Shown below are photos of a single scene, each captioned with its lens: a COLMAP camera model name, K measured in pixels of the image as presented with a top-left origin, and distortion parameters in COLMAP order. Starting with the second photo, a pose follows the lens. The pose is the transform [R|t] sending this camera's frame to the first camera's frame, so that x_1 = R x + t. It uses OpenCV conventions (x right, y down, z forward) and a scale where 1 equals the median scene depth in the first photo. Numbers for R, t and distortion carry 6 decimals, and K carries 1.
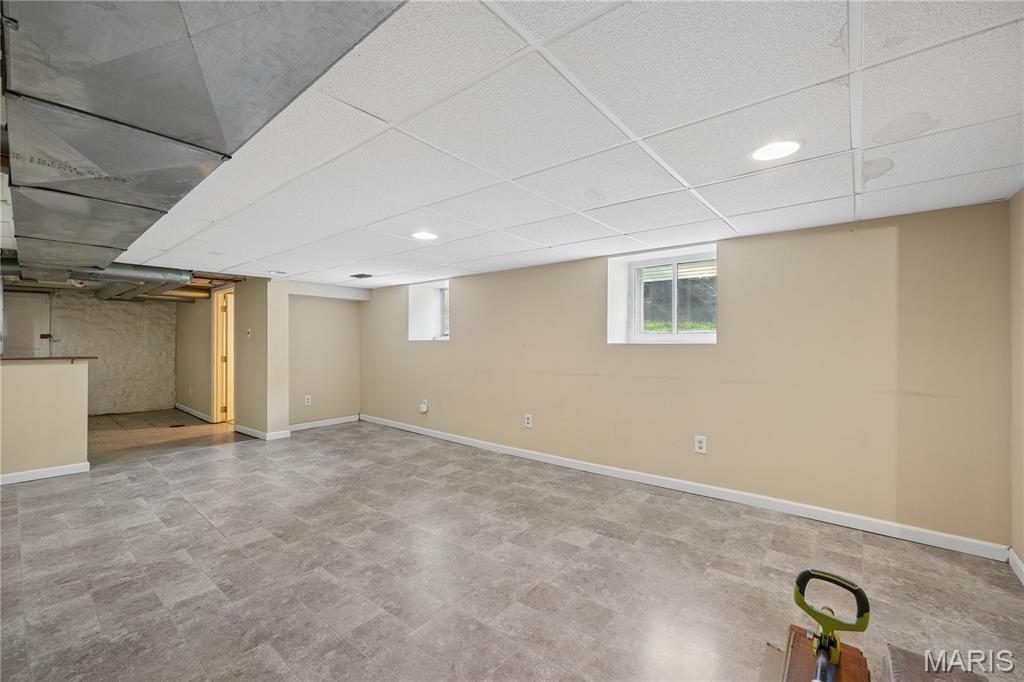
lens RADIAL K [[422.2, 0, 515.1], [0, 422.2, 339.5], [0, 0, 1]] dist [-0.004449, -0.000853]
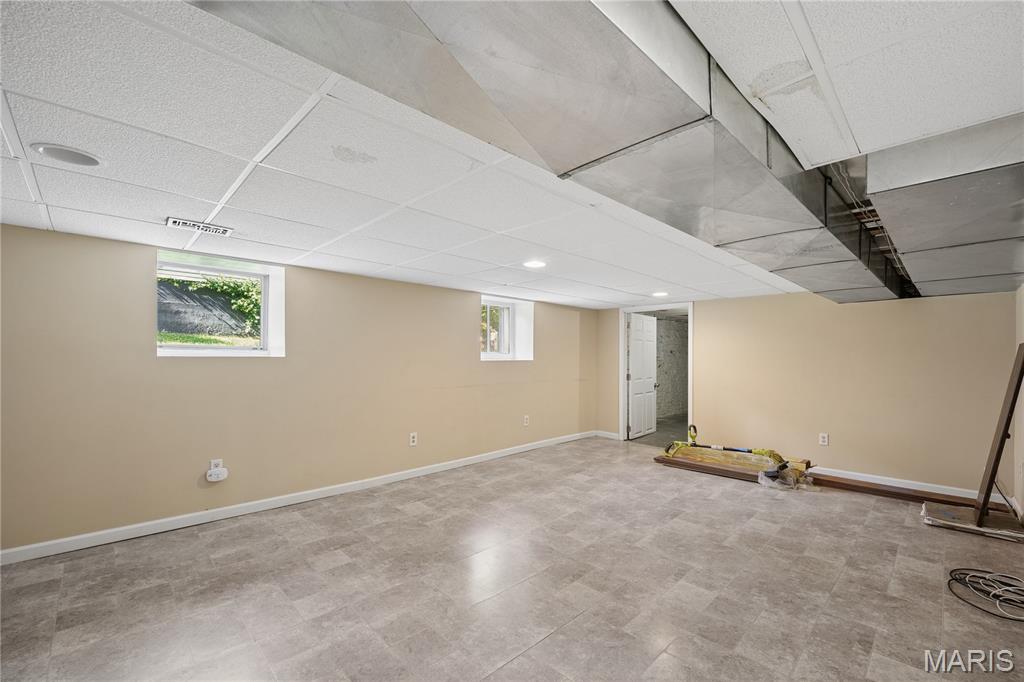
lens RADIAL K [[422.2, 0, 515.9], [0, 422.2, 349.6], [0, 0, 1]] dist [-0.004449, -0.000853]
pose [[0.108801, 0.014993, 0.993950, -1.120745], [-0.008227, 0.999866, -0.014182, -0.008904], [-0.994030, -0.006635, 0.108910, 0.780071]]
